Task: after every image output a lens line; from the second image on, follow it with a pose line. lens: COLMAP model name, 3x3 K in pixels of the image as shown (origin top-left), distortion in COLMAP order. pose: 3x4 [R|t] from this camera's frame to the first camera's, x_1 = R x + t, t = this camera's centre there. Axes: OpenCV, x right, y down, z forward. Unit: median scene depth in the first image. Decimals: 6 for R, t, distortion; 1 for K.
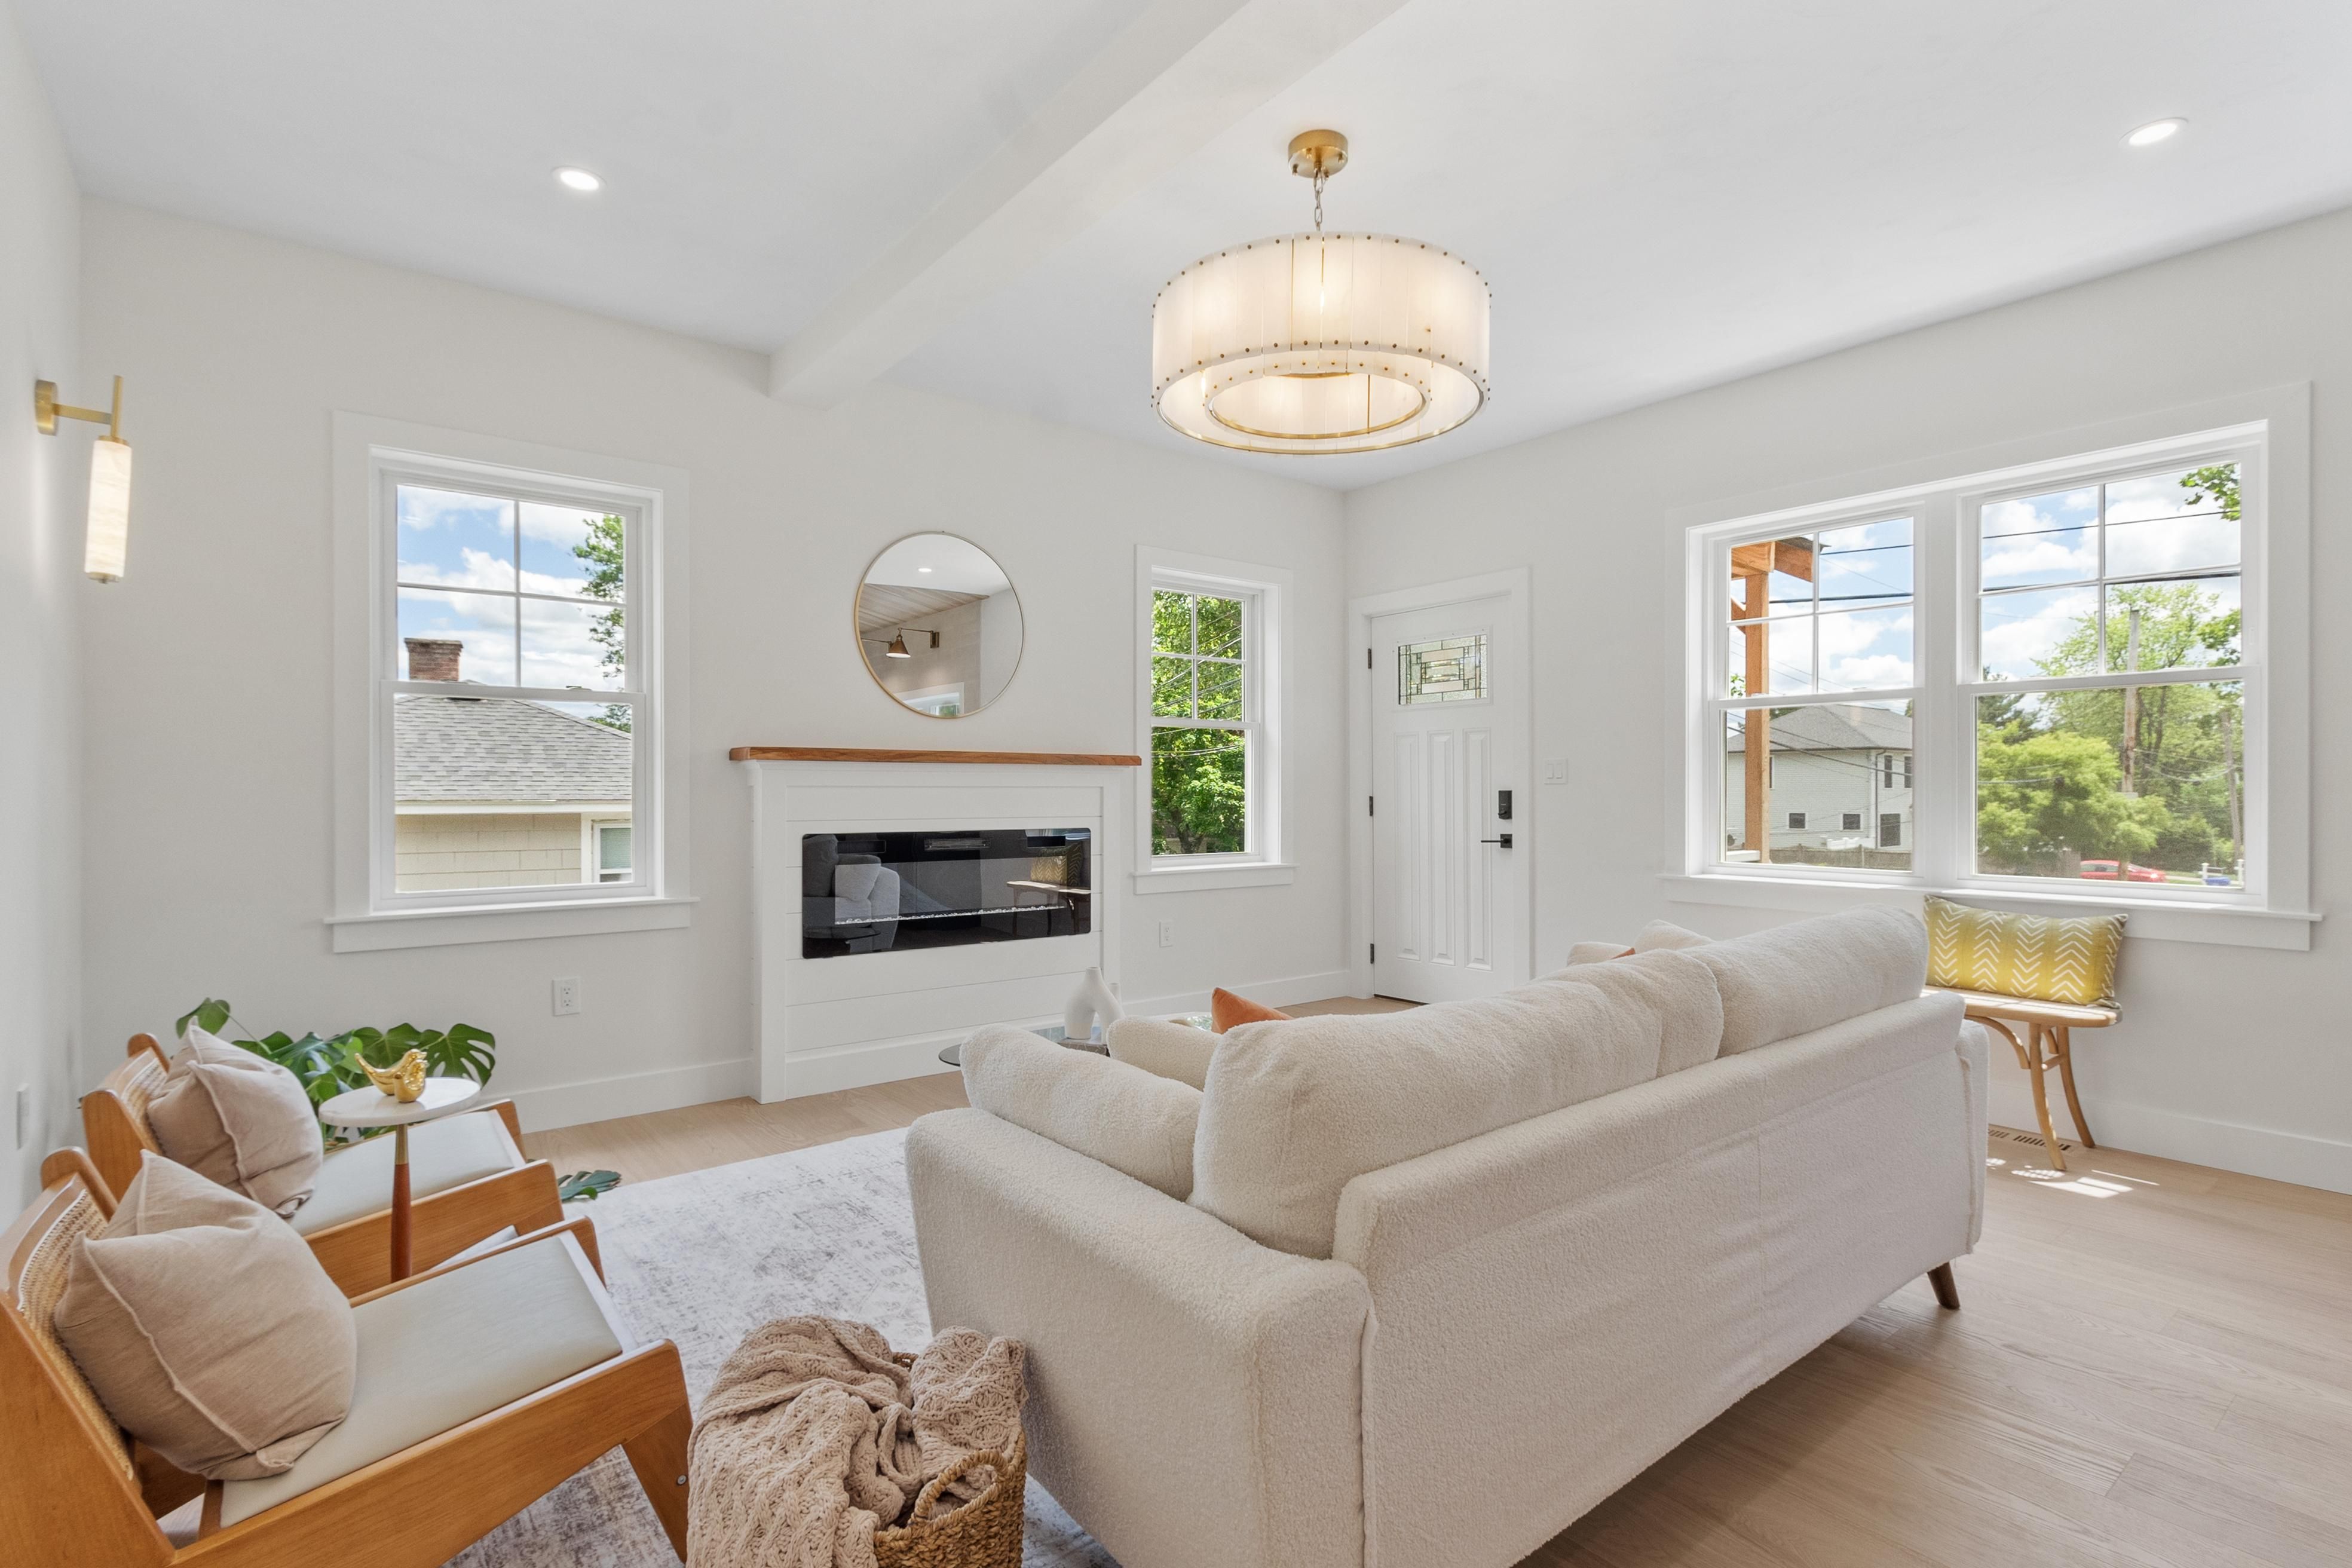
lens RADIAL K [[1115.2, 0, 1171.8], [0, 1115.2, 792.8], [0, 0, 1]] dist [0.000675, 0.000534]
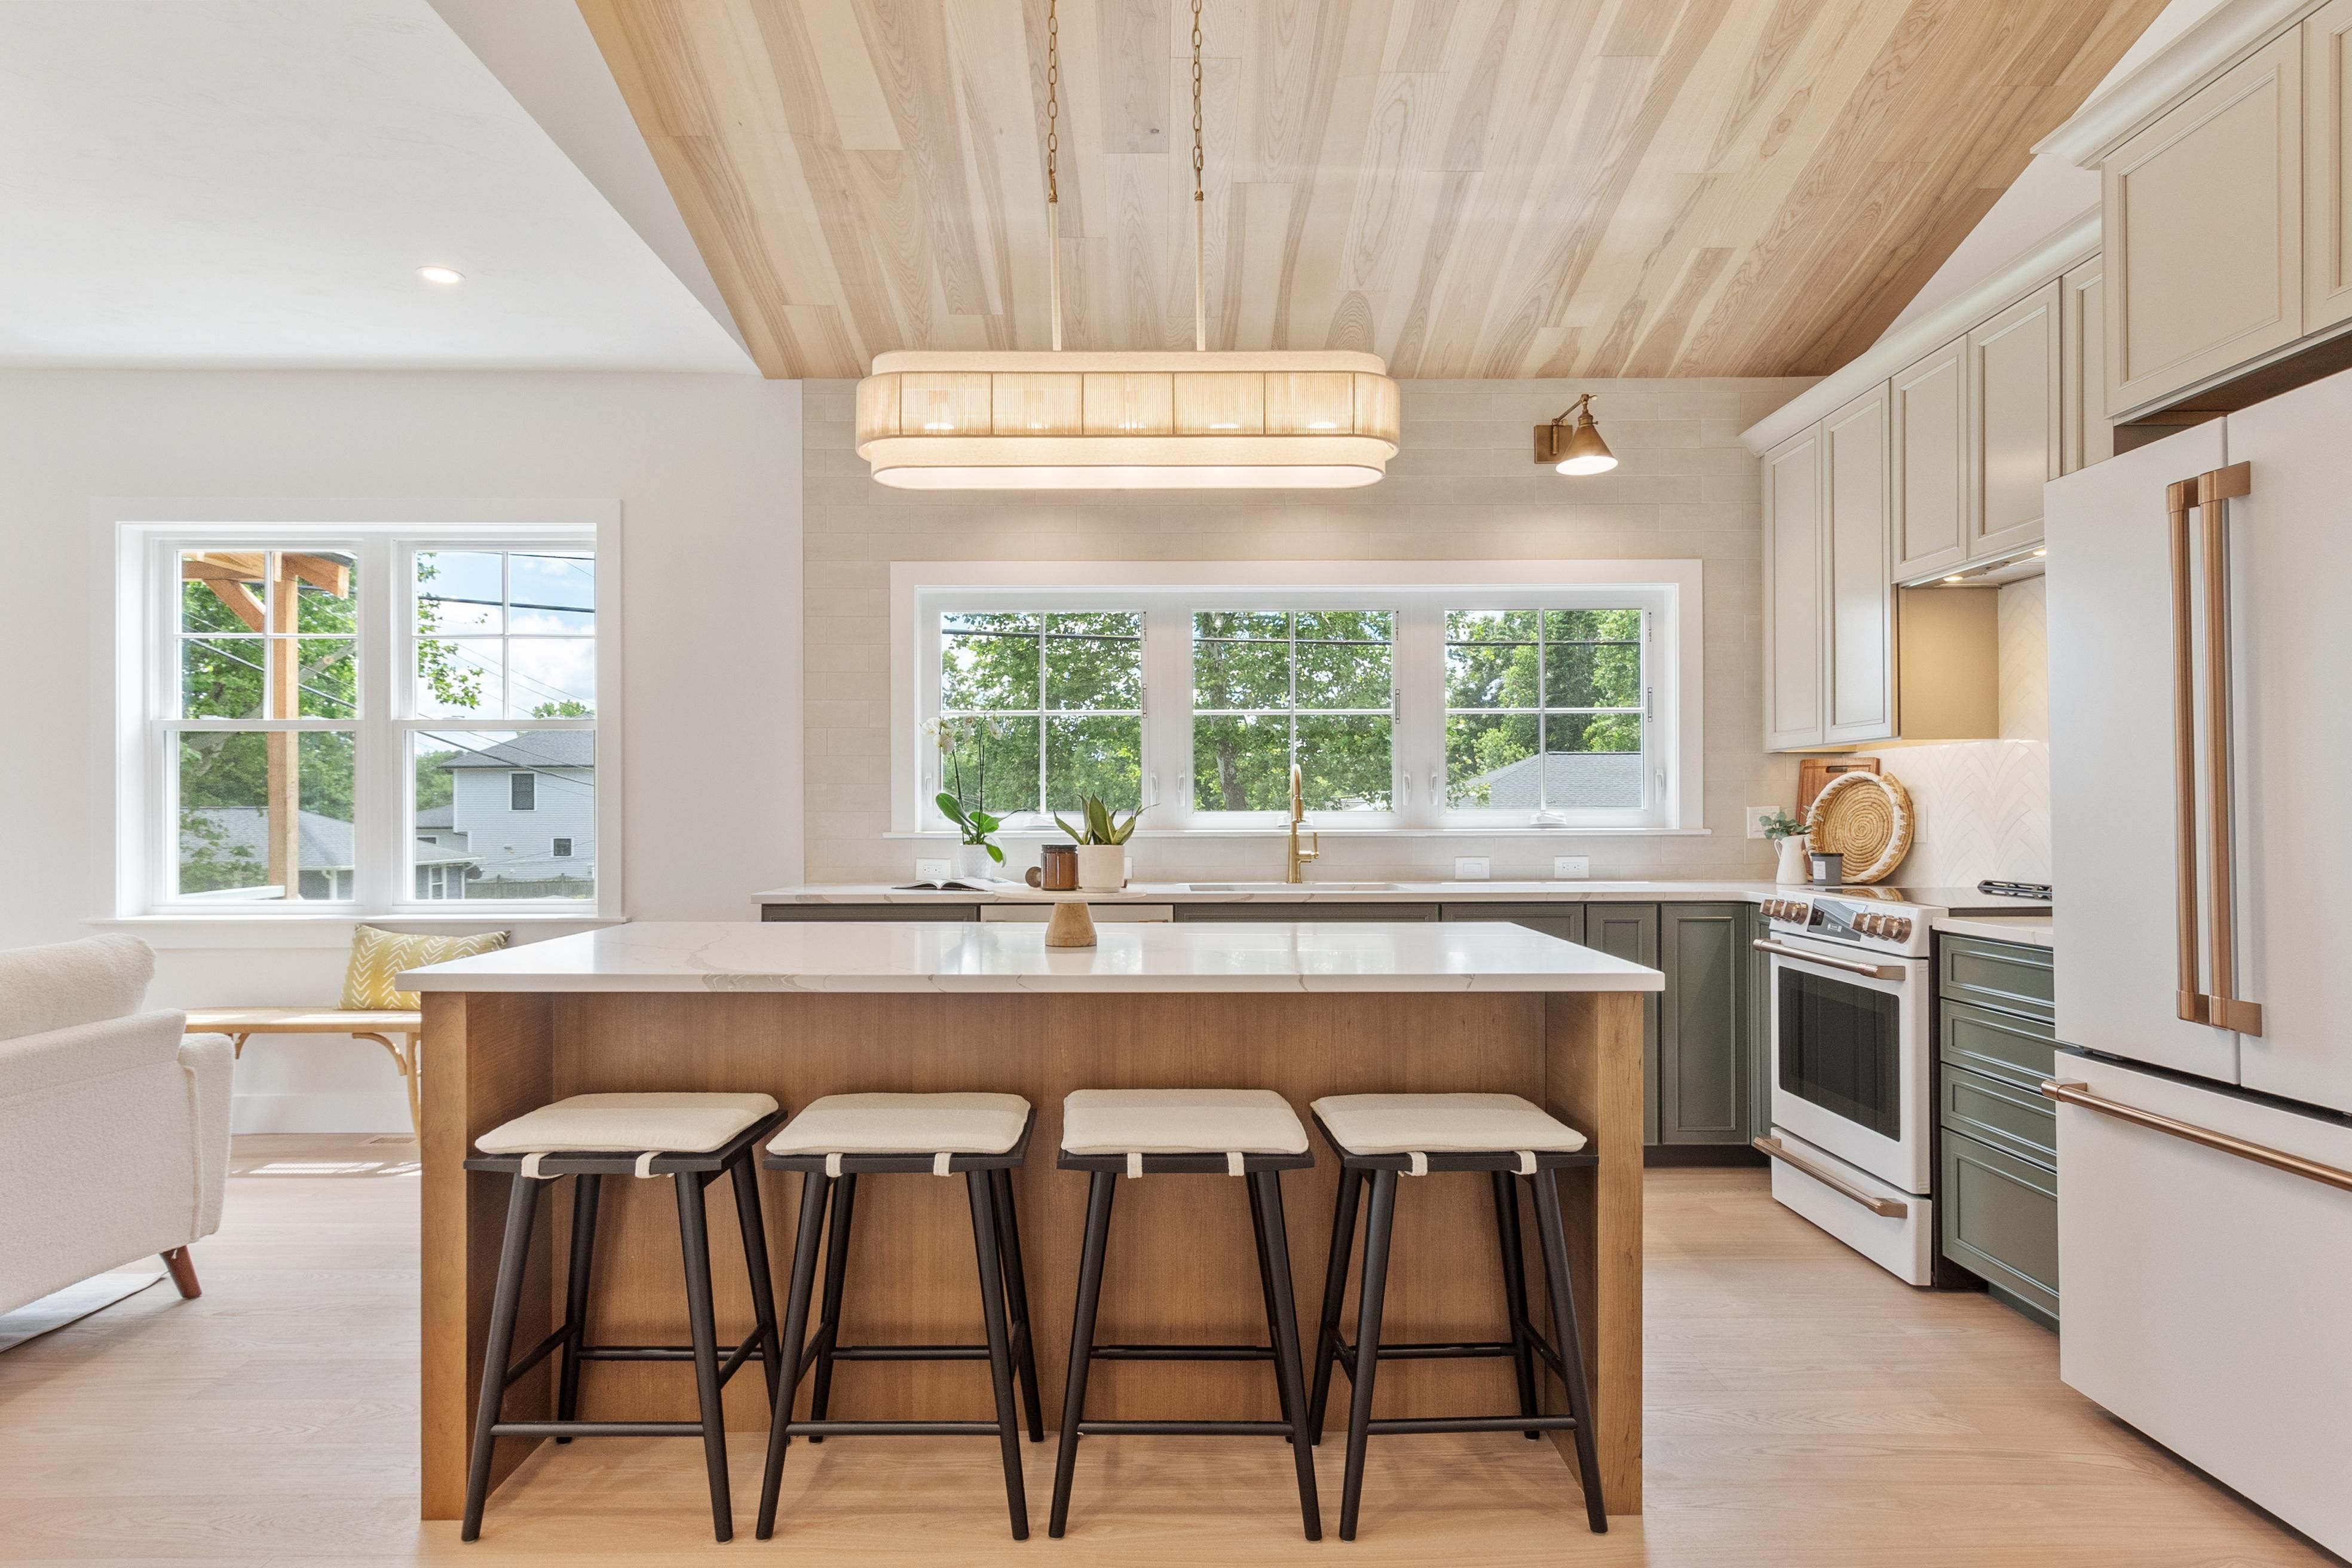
lens RADIAL K [[1361.0, 0, 1172.1], [0, 1361.0, 806.1], [0, 0, 1]] dist [0.002972, 0.000807]
pose [[0.609502, 0.002090, 0.792781, 0.128794], [0.003157, 0.999982, -0.005064, -0.006661], [-0.792778, 0.005589, 0.609485, -0.338128]]
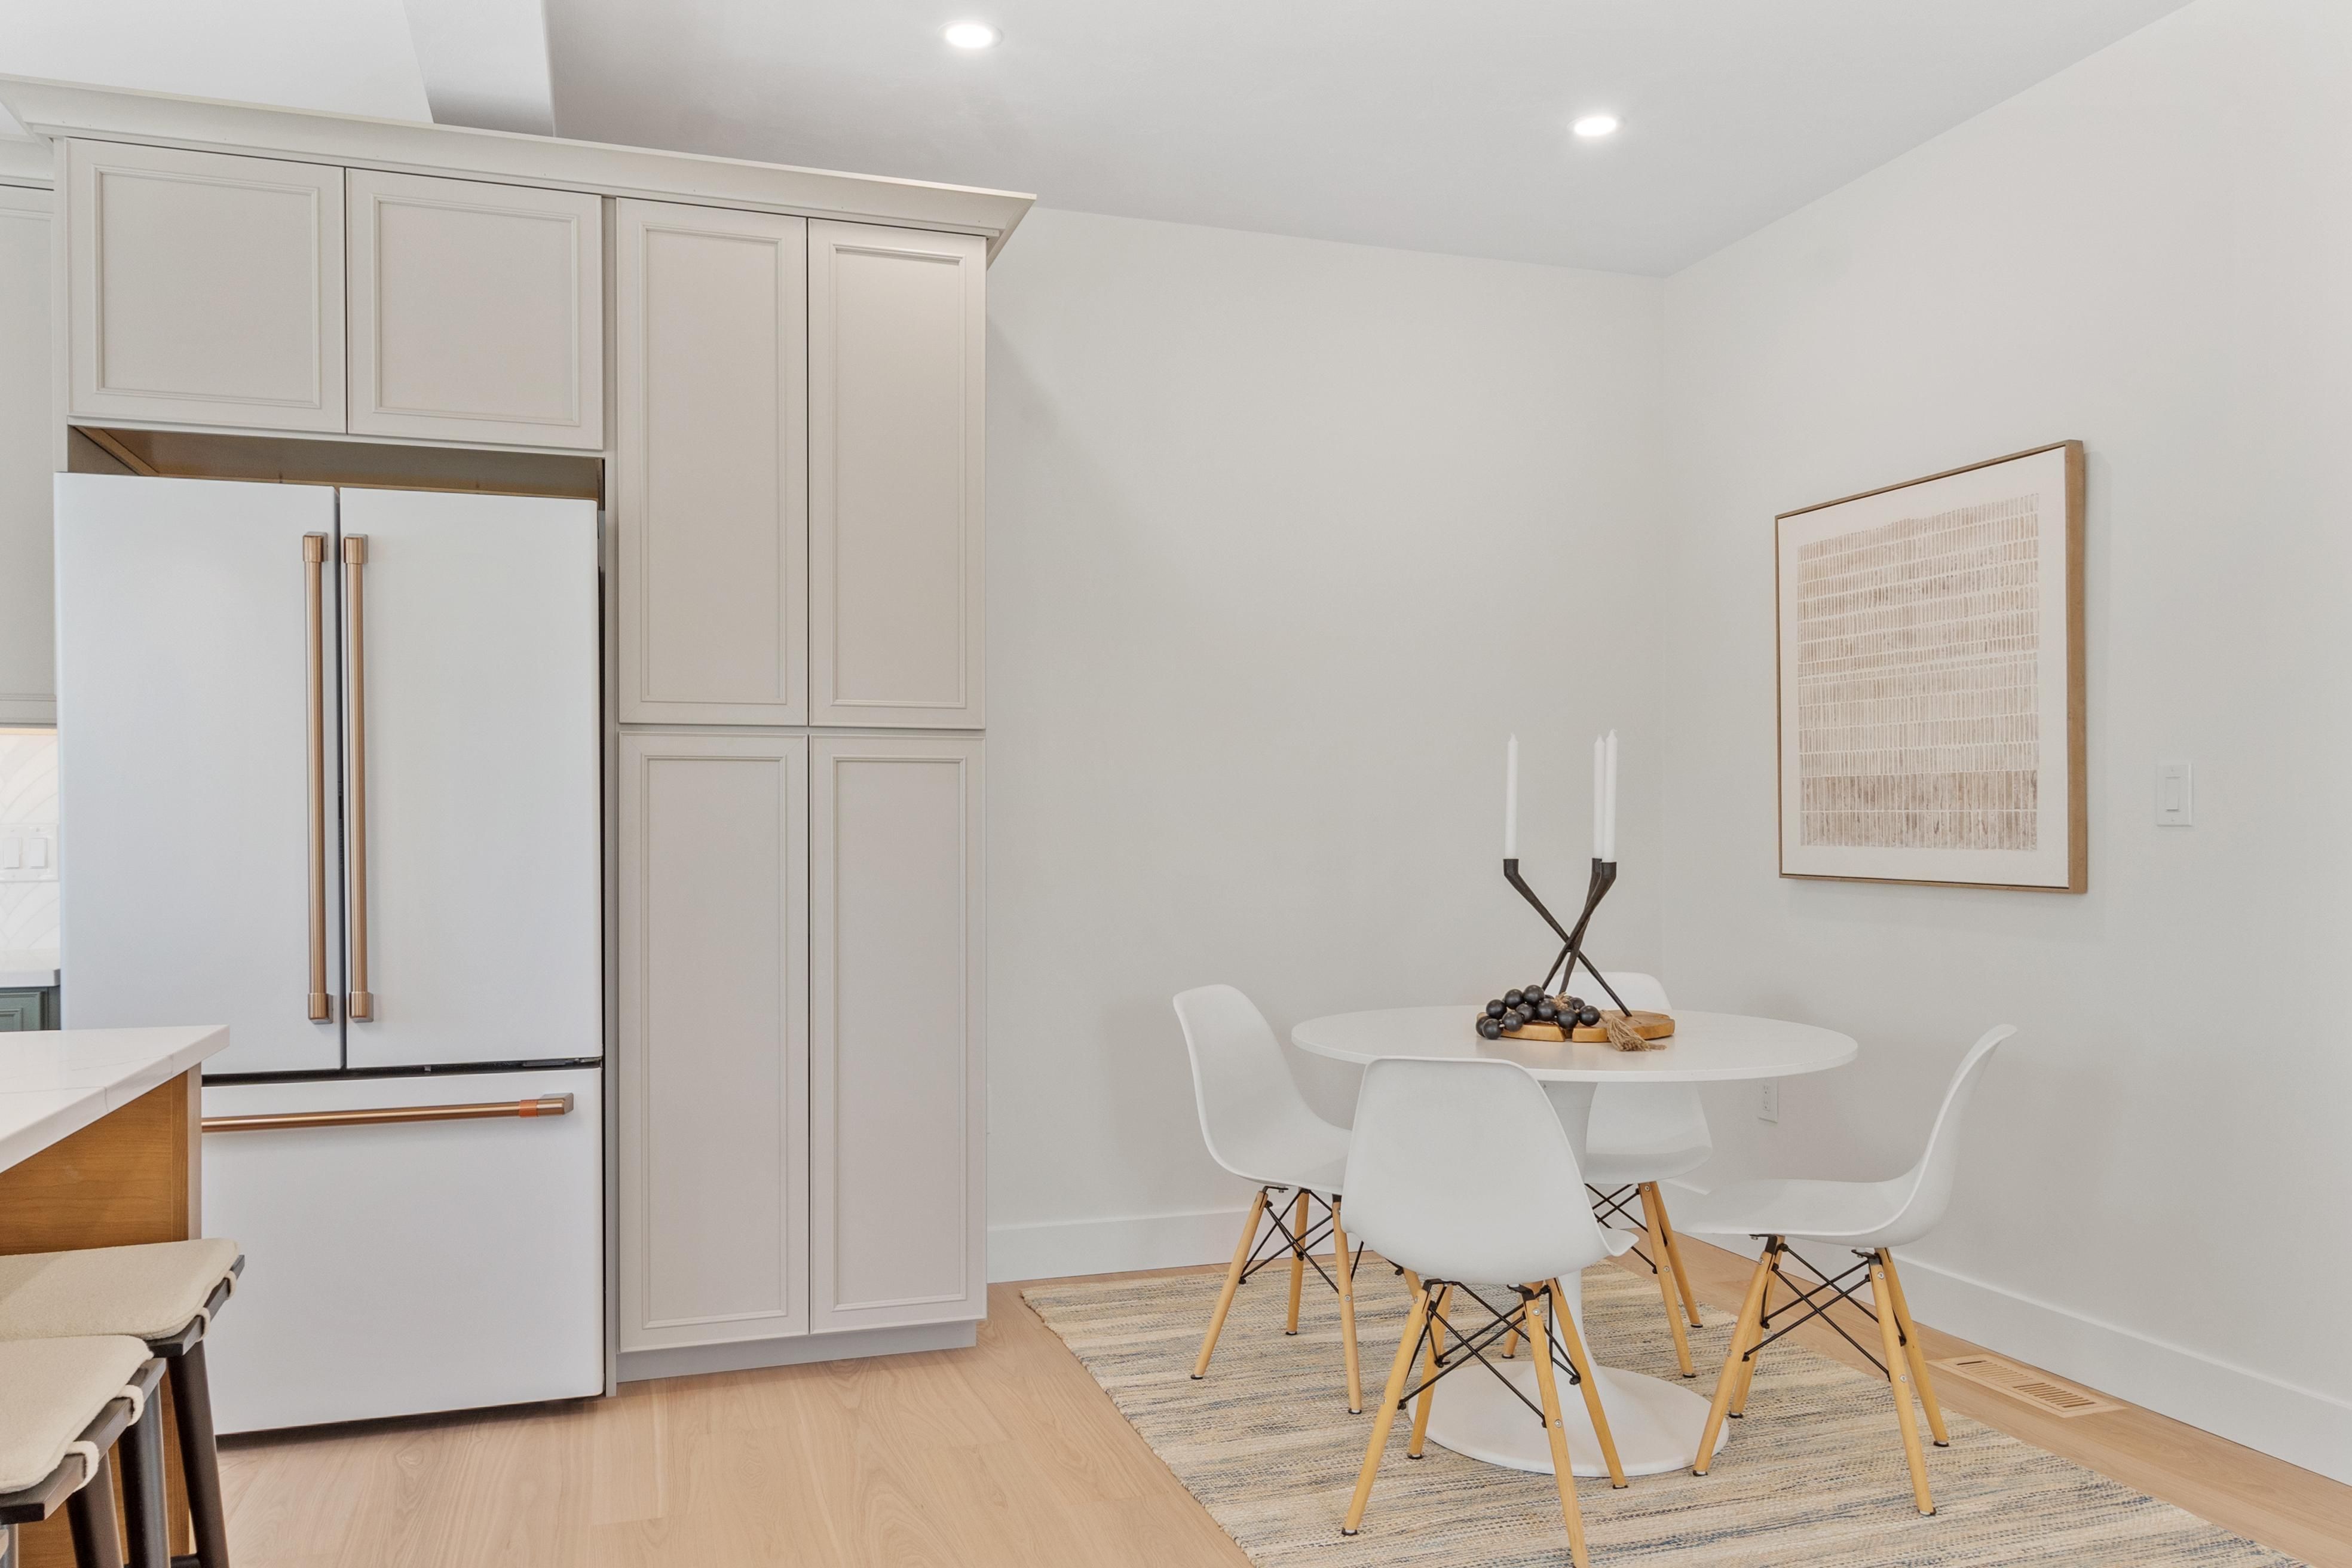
lens RADIAL K [[1725.4, 0, 1172.9], [0, 1725.4, 834.0], [0, 0, 1]] dist [0.006152, 0.002272]
pose [[-0.939542, 0.002240, 0.342426, 0.188341], [0.003438, 0.999990, 0.002891, -0.006256], [-0.342416, 0.003894, -0.939541, 0.255188]]
